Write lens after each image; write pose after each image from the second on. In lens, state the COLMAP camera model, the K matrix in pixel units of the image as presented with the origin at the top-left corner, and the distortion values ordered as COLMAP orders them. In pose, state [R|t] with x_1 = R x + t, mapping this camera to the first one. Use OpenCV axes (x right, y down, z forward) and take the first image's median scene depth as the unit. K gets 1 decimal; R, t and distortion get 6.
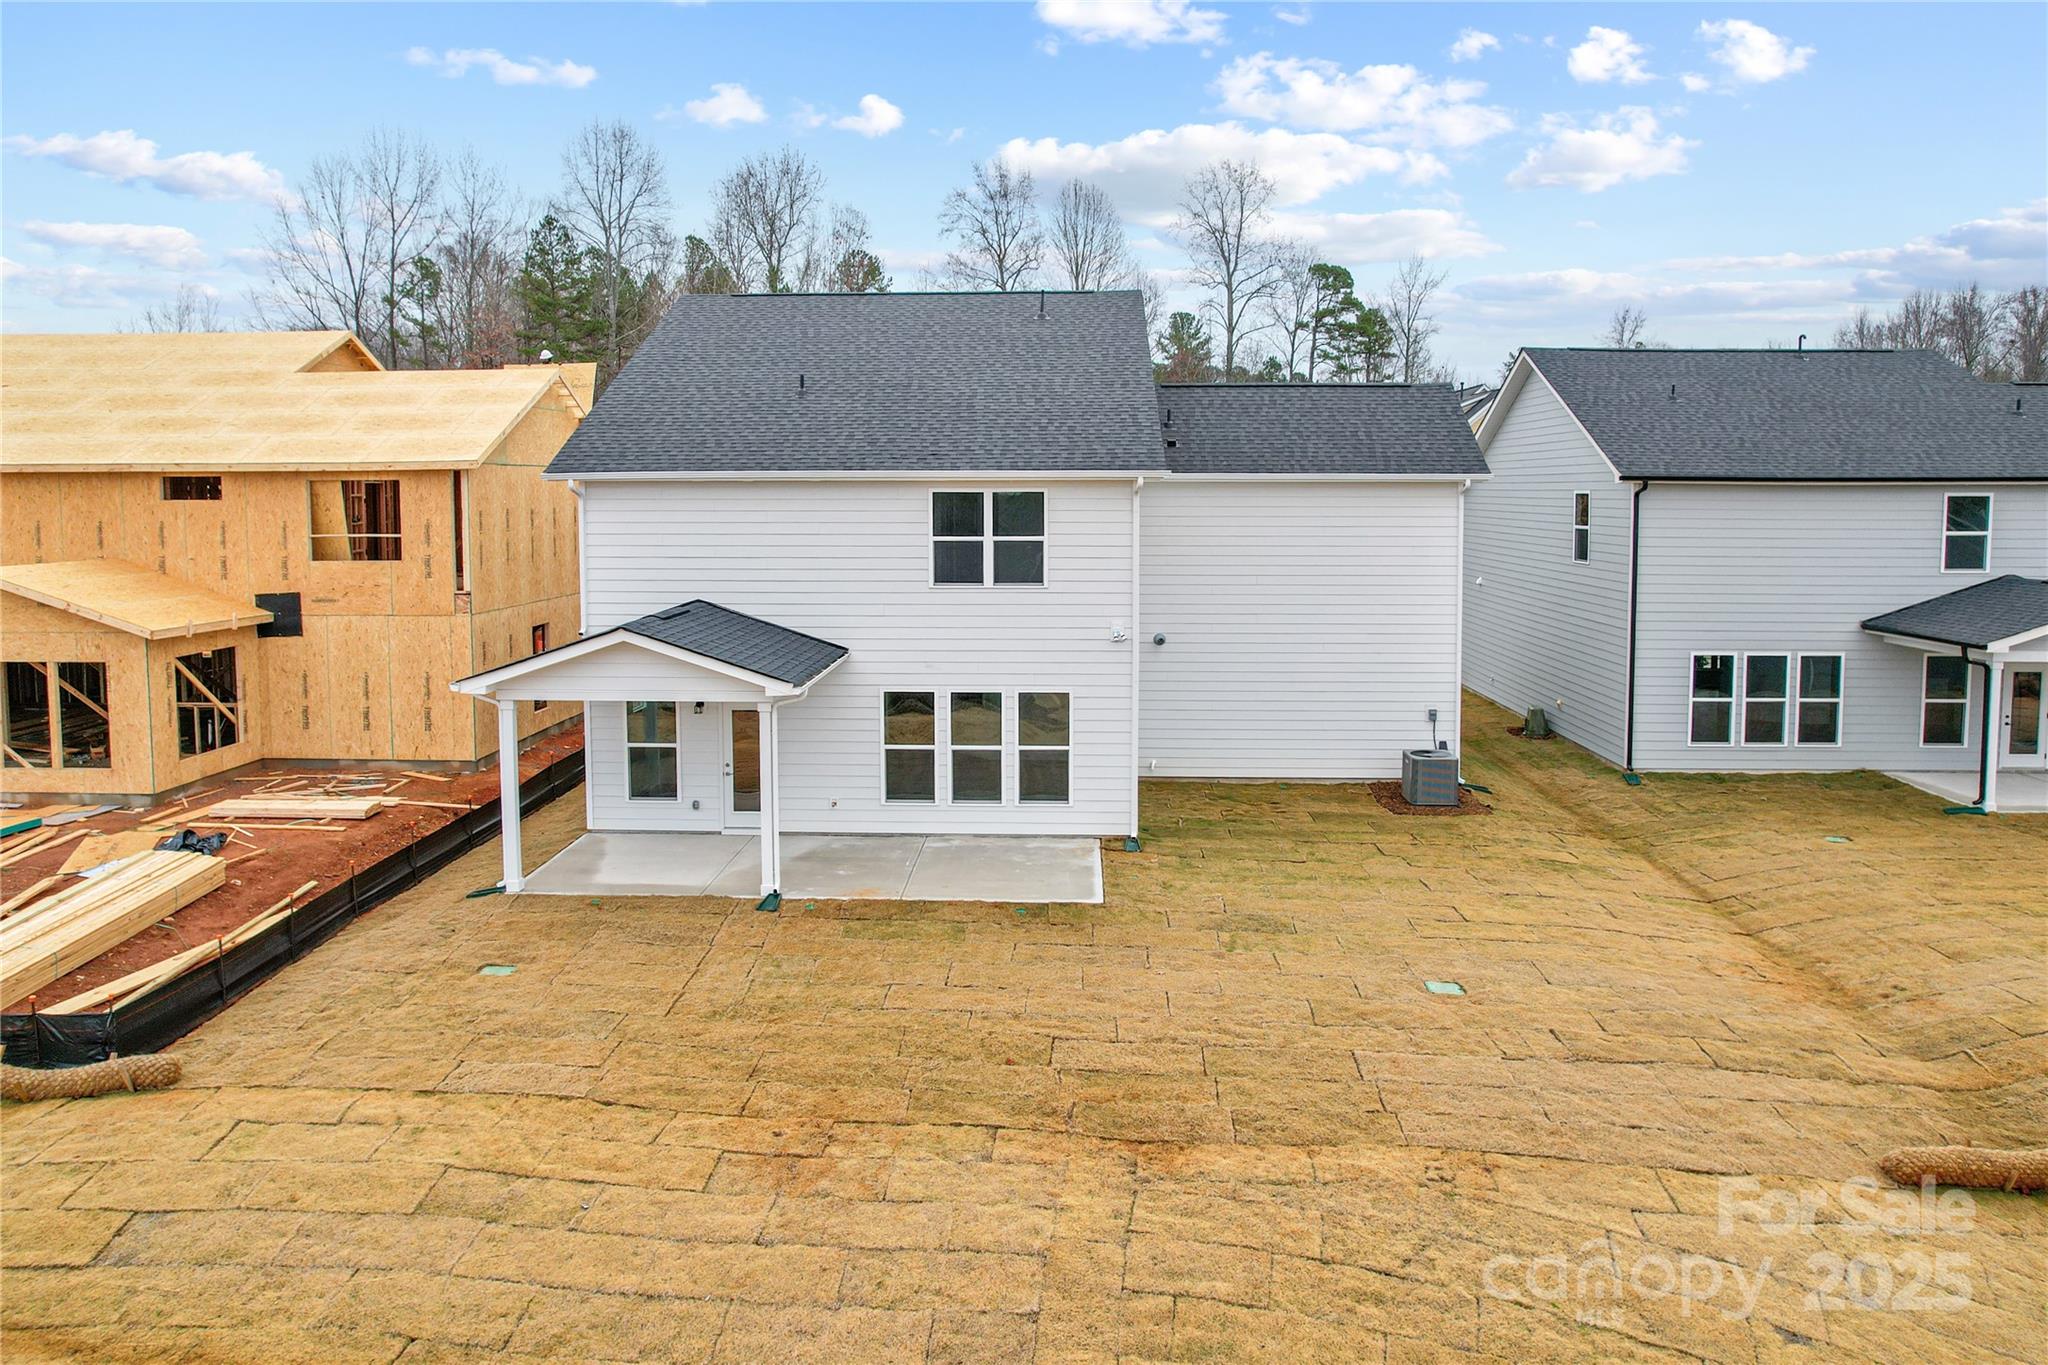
lens RADIAL K [[1239.2, 0, 1012.5], [0, 1239.2, 647.8], [0, 0, 1]] dist [-0.059585, 0.036696]
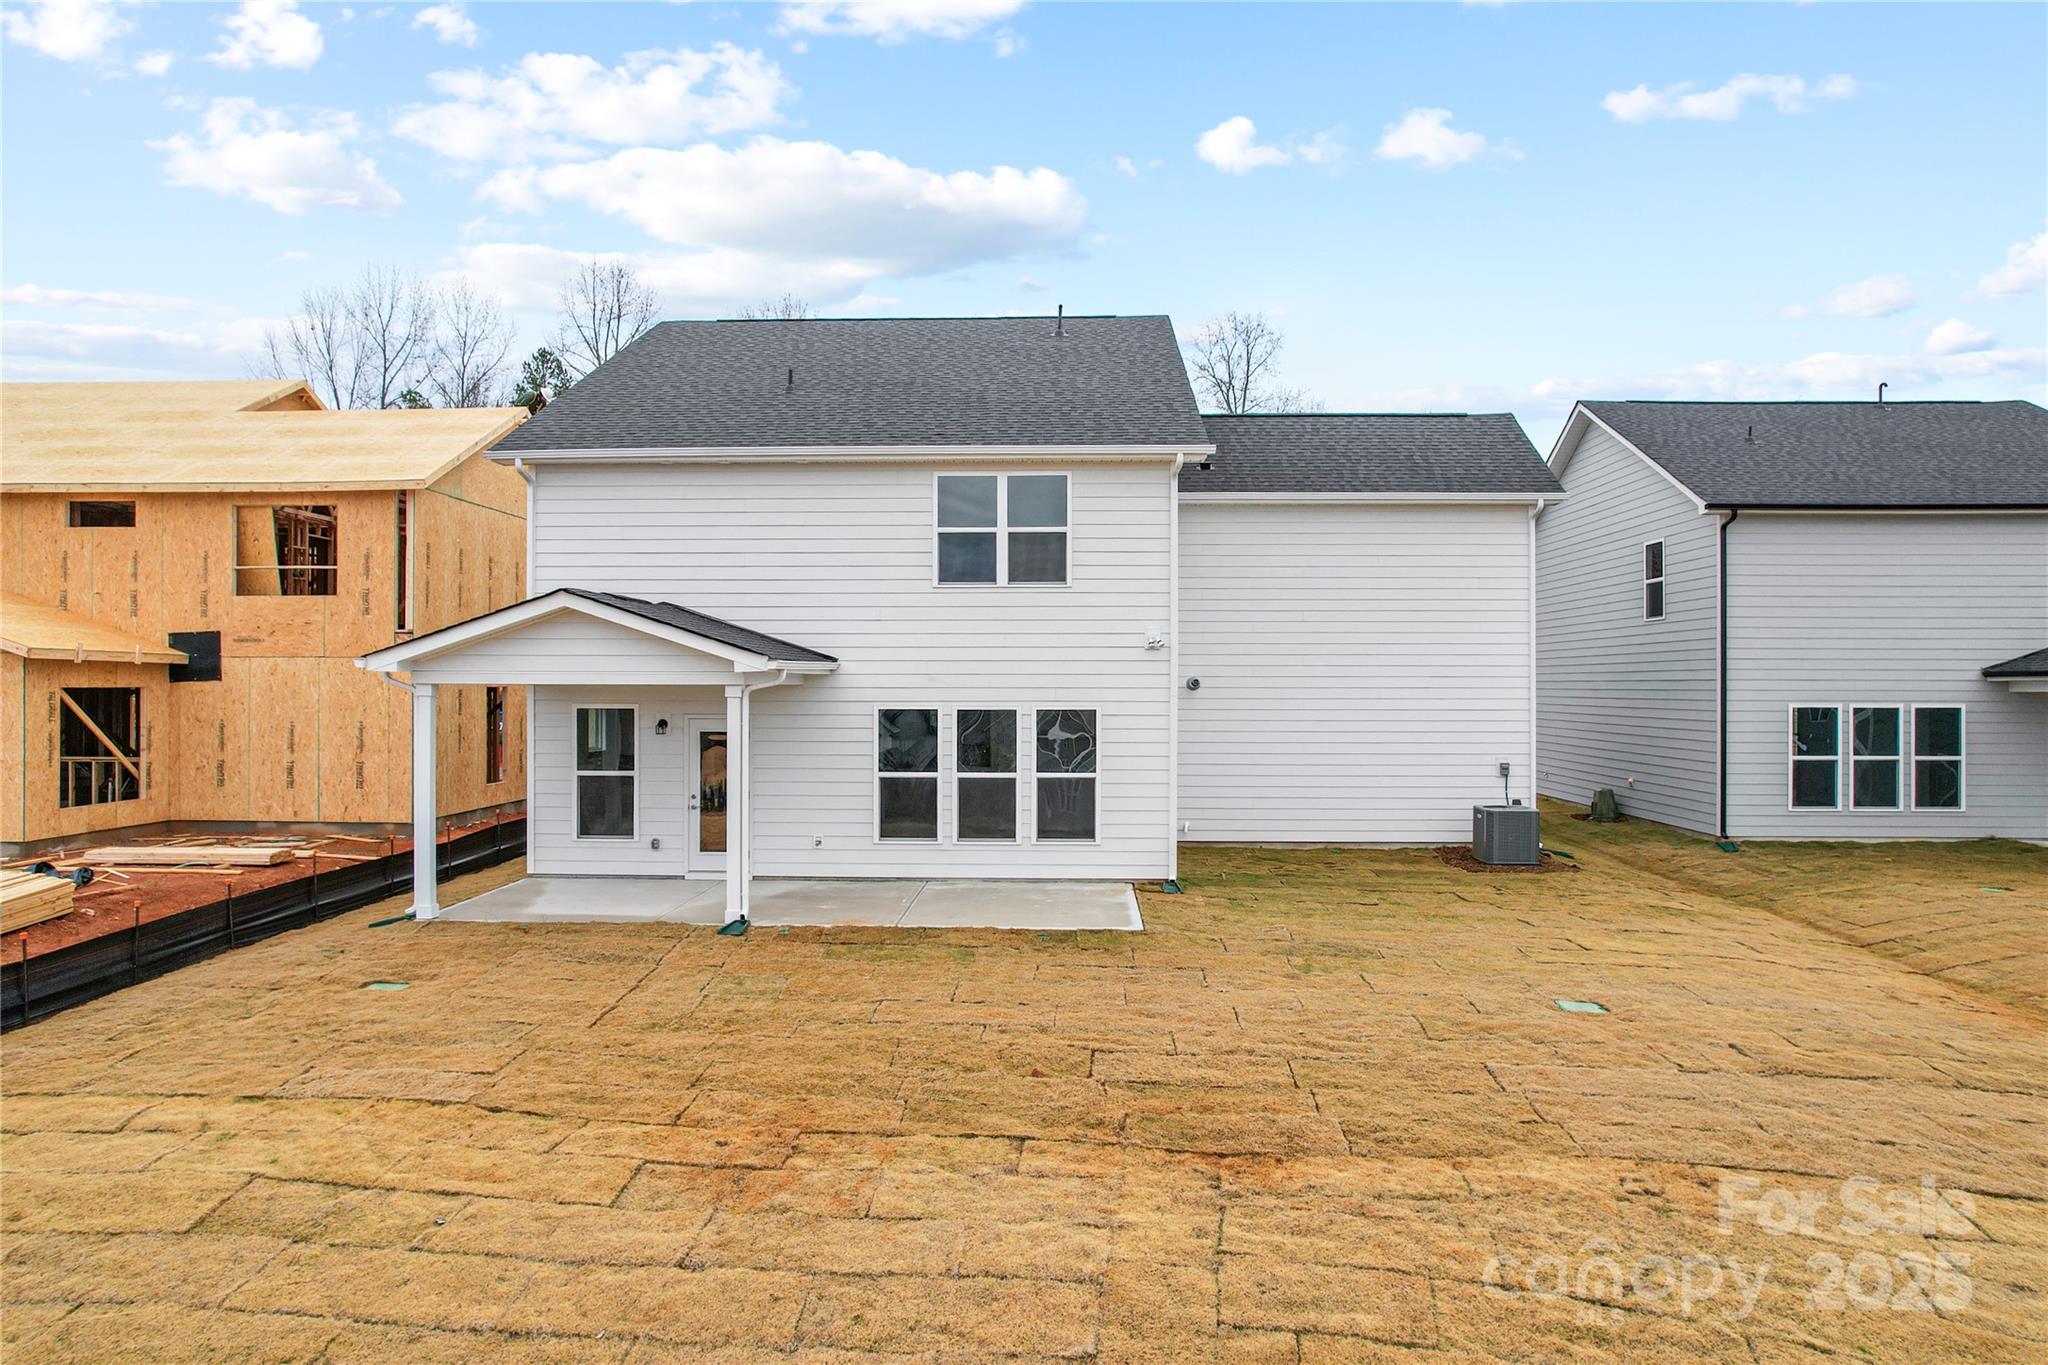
lens RADIAL K [[1316.0, 0, 1028.5], [0, 1316.0, 687.3], [0, 0, 1]] dist [-0.085648, 0.079537]
pose [[0.999958, 0.004653, 0.007911, -0.008791], [-0.004114, 0.997751, -0.066903, 0.089620], [-0.008205, 0.066867, 0.997728, 0.106972]]
